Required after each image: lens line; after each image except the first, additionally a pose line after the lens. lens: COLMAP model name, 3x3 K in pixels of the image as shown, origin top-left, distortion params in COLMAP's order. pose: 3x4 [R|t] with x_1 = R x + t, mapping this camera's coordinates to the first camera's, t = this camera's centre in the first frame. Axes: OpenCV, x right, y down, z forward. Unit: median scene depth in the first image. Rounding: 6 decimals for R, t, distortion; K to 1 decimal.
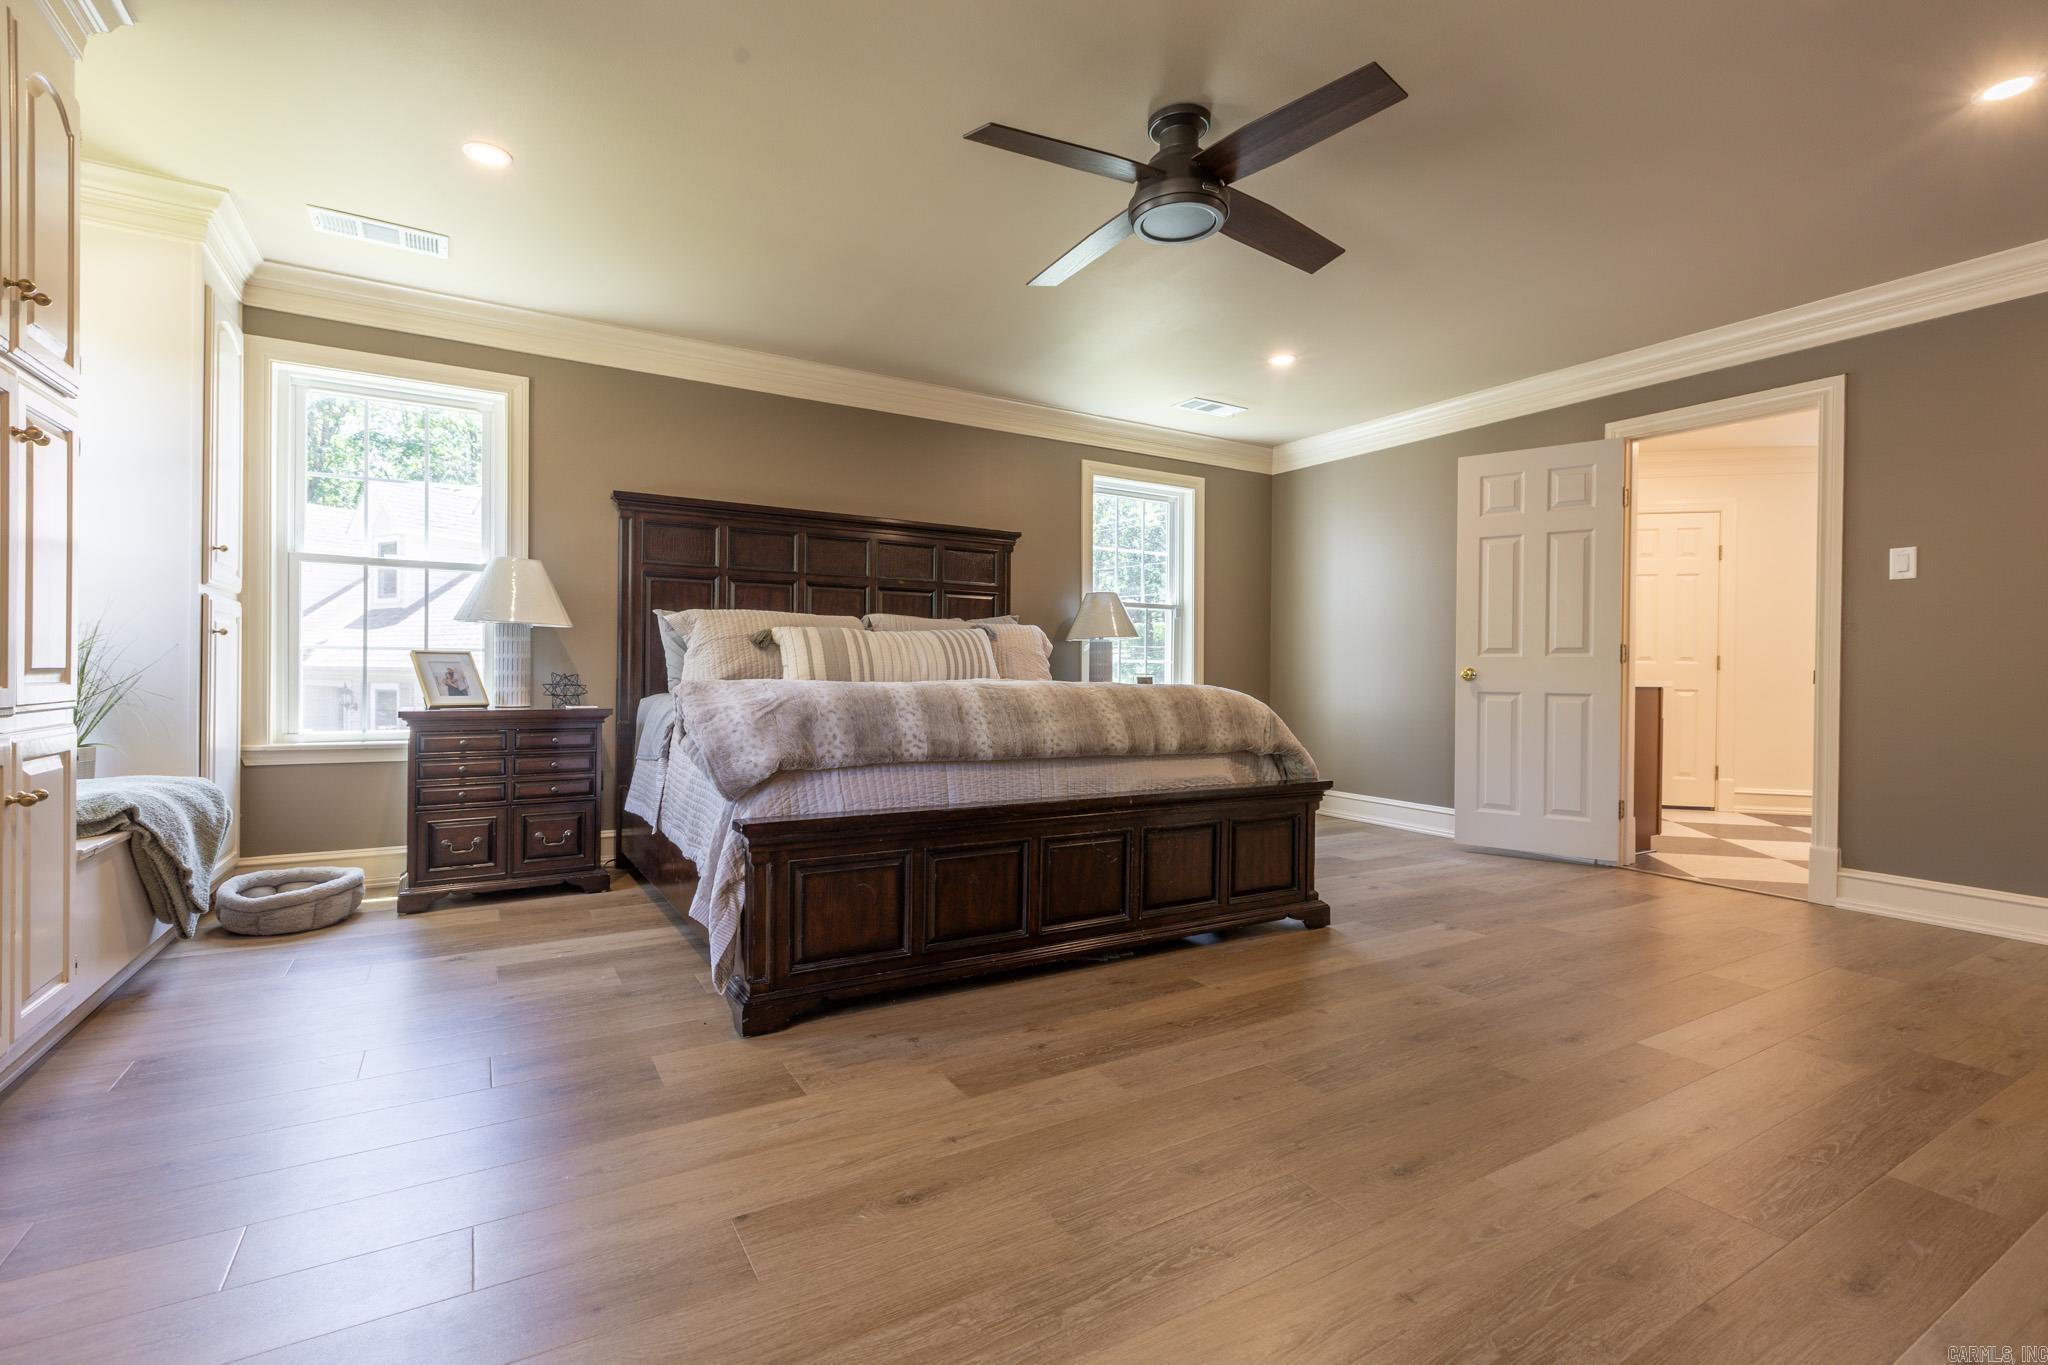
lens RADIAL K [[918.9, 0, 1010.9], [0, 918.9, 665.5], [0, 0, 1]] dist [0.001697, -0.000106]
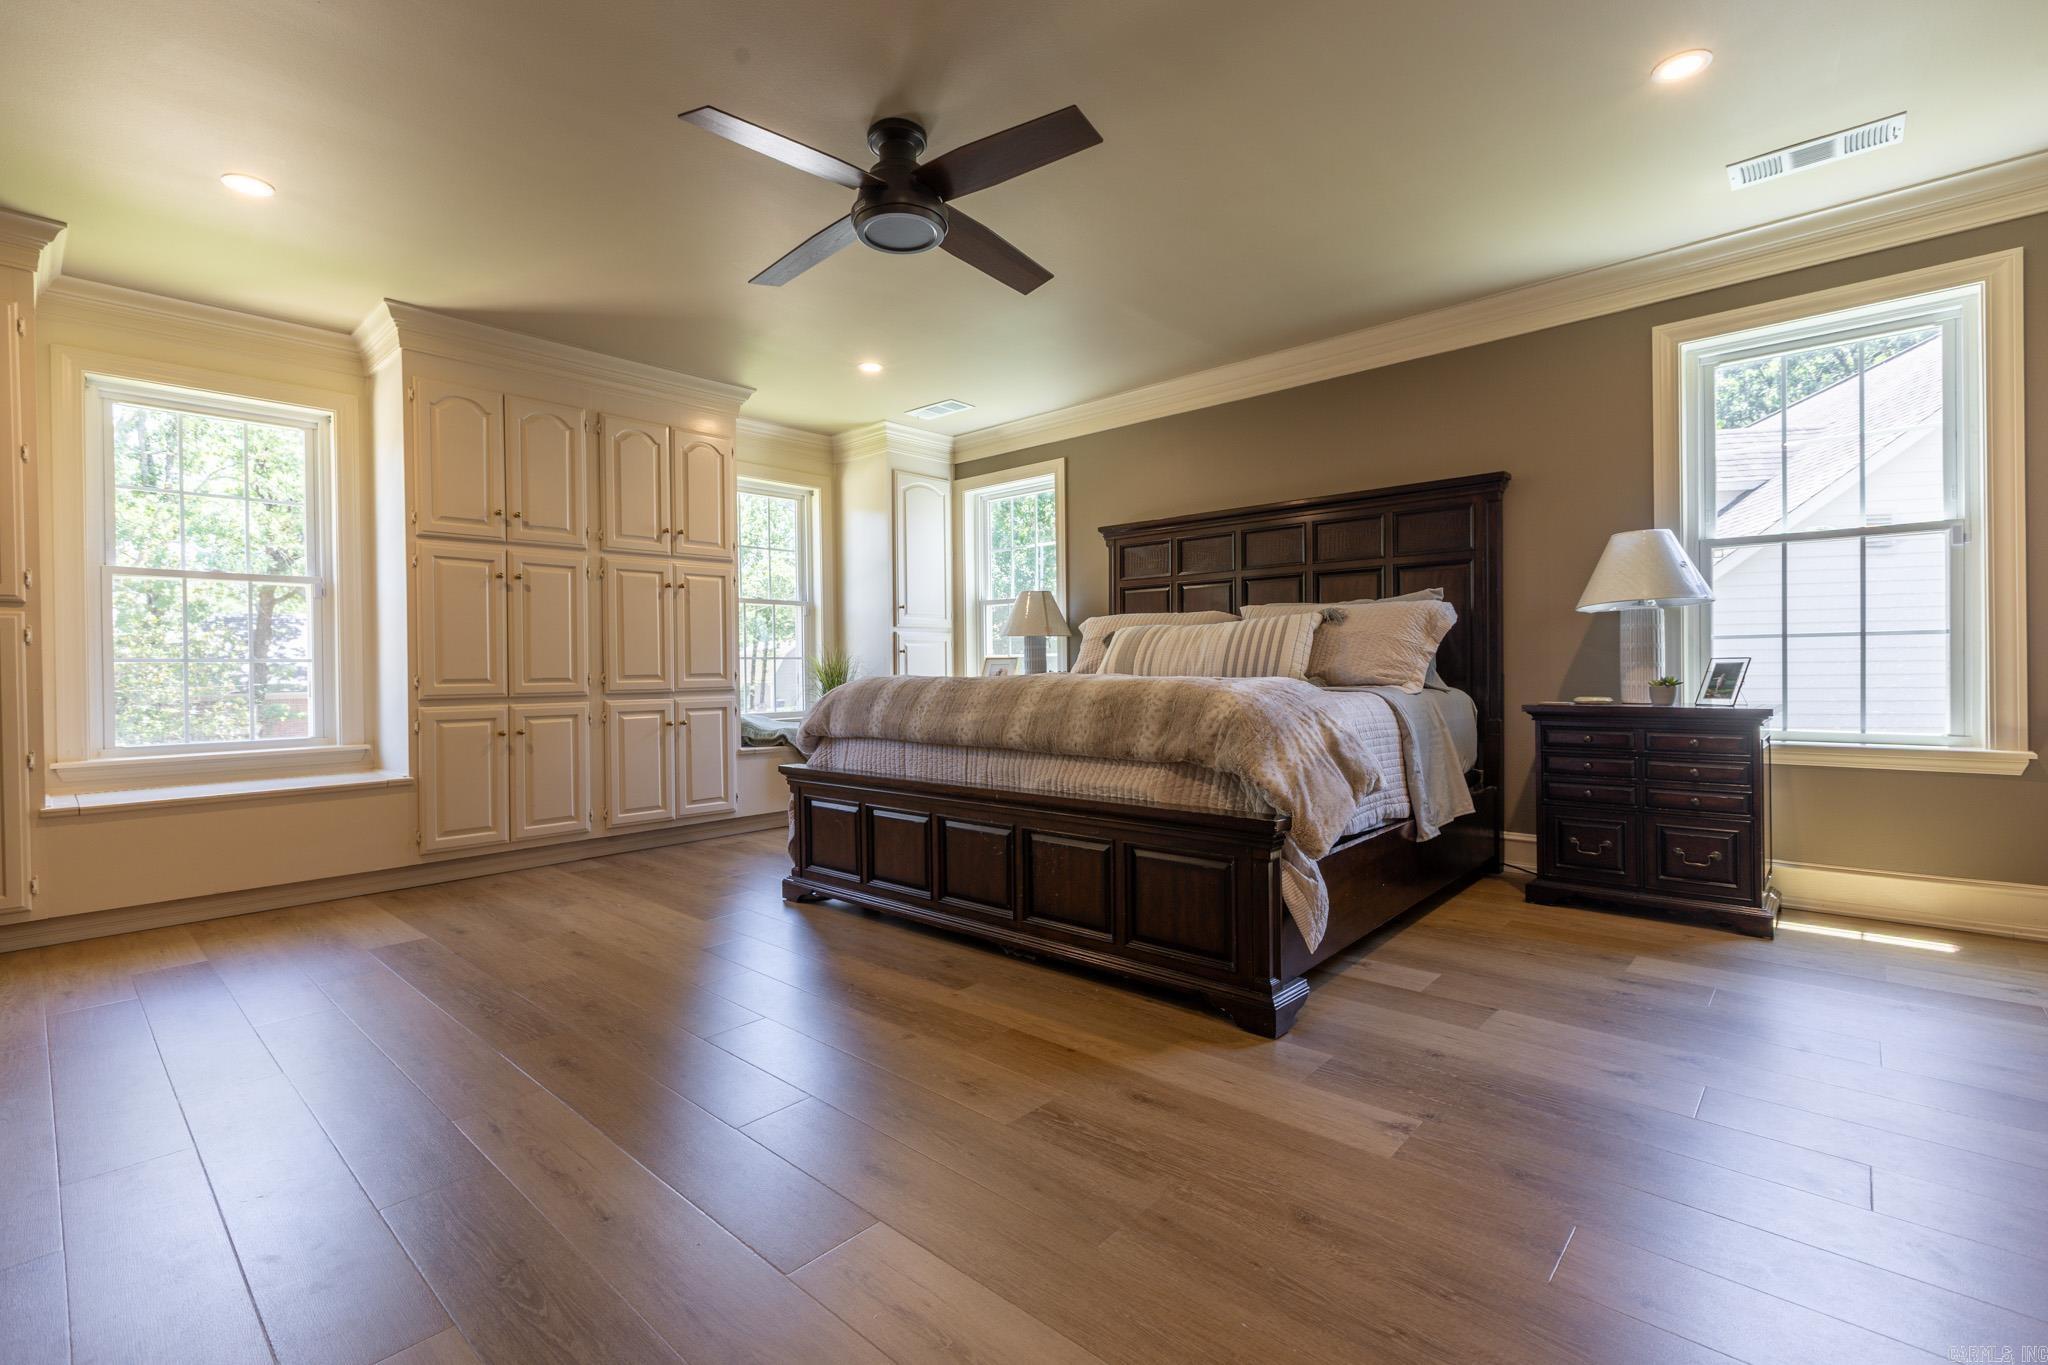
lens RADIAL K [[918.9, 0, 1010.9], [0, 918.9, 665.5], [0, 0, 1]] dist [0.001697, -0.000106]
pose [[0.286872, -0.017766, -0.957804, 1.007032], [0.019480, 0.999729, -0.012709, 0.020066], [0.957771, -0.015012, 0.287141, 0.683391]]
